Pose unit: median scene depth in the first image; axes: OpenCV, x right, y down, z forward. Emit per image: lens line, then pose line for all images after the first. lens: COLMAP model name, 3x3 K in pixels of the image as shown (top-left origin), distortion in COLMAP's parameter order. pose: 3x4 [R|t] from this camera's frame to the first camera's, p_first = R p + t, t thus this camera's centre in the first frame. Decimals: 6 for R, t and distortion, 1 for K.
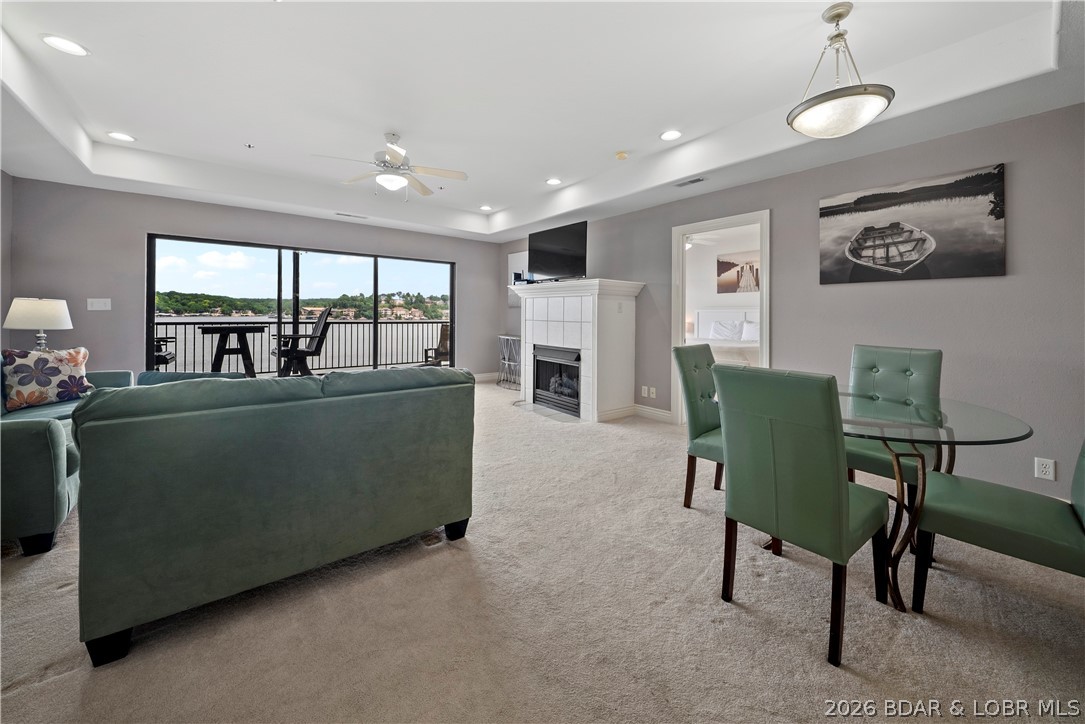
lens RADIAL K [[400.4, 0, 550.6], [0, 400.4, 320.0], [0, 0, 1]] dist [-0.001727, -0.000323]
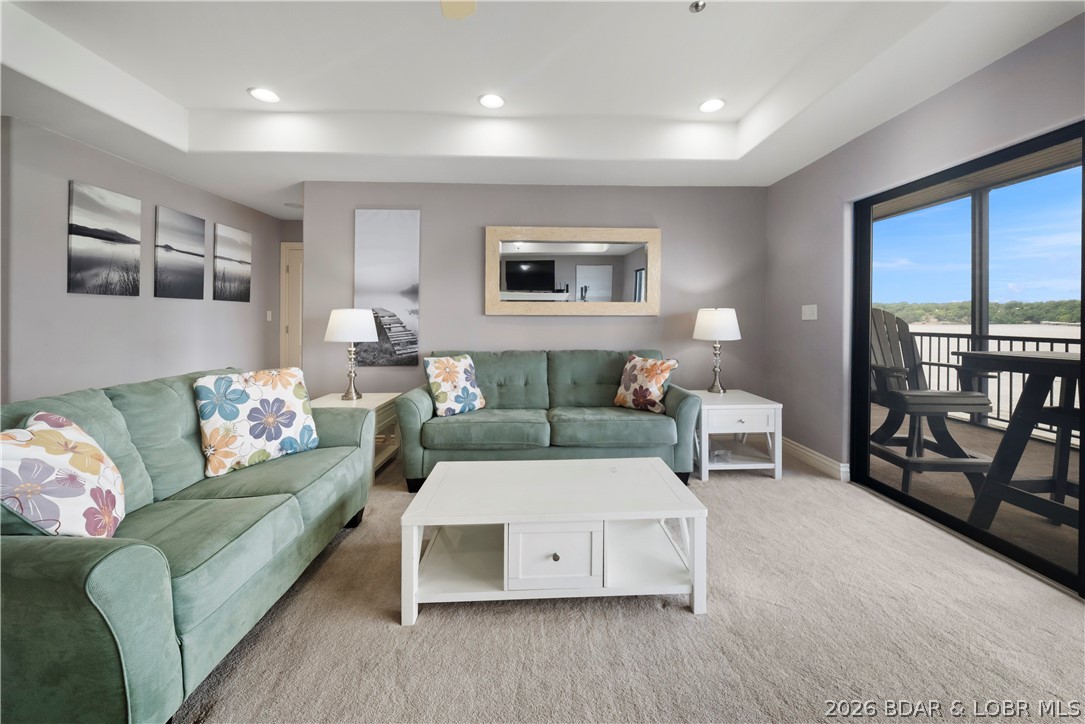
lens RADIAL K [[400.4, 0, 550.6], [0, 400.4, 320.0], [0, 0, 1]] dist [-0.001727, -0.000323]
pose [[-0.590320, -0.005214, -0.807153, -0.258447], [-0.016202, 0.999854, 0.005391, -0.026403], [0.807007, 0.016260, -0.590318, 1.394849]]
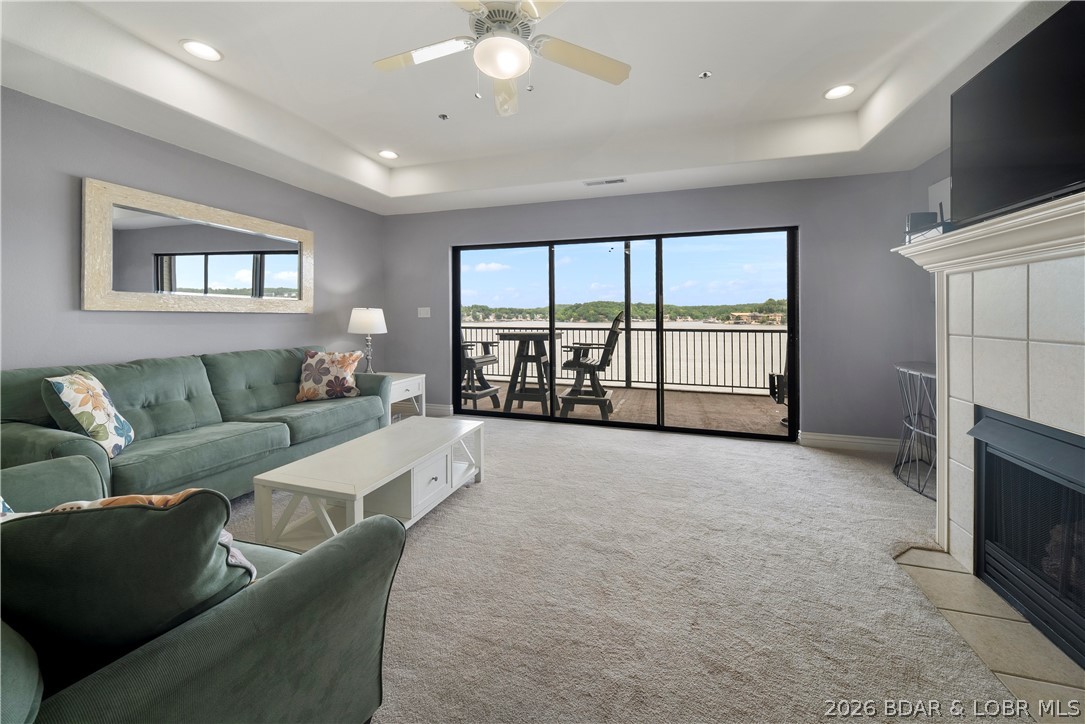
lens RADIAL K [[400.4, 0, 550.6], [0, 400.4, 320.0], [0, 0, 1]] dist [-0.001727, -0.000323]
pose [[0.559871, -0.003670, -0.828571, 0.064010], [-0.006483, 0.999940, -0.008809, -0.012398], [0.828554, 0.010304, 0.559814, 0.861978]]
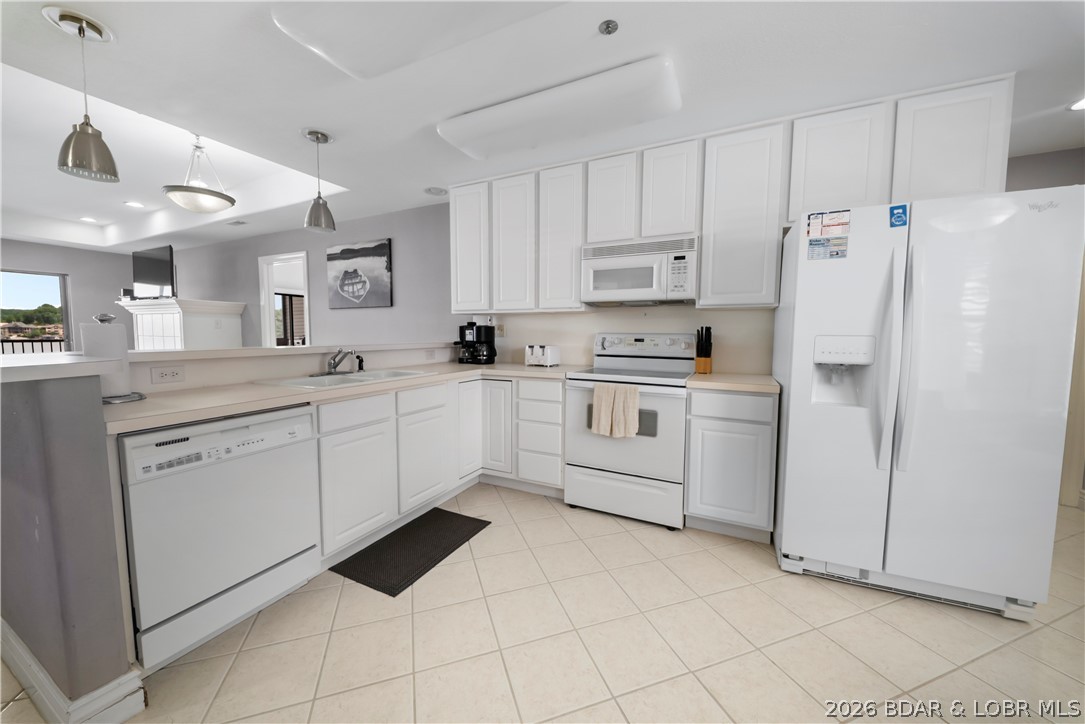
lens RADIAL K [[394.2, 0, 542.5], [0, 394.2, 362.0], [0, 0, 1]] dist [-0.000635, -0.000216]
pose [[0.911976, -0.027766, 0.409303, 0.821350], [0.003587, 0.998209, 0.059723, 0.019525], [-0.410228, -0.052998, 0.910442, -0.621191]]
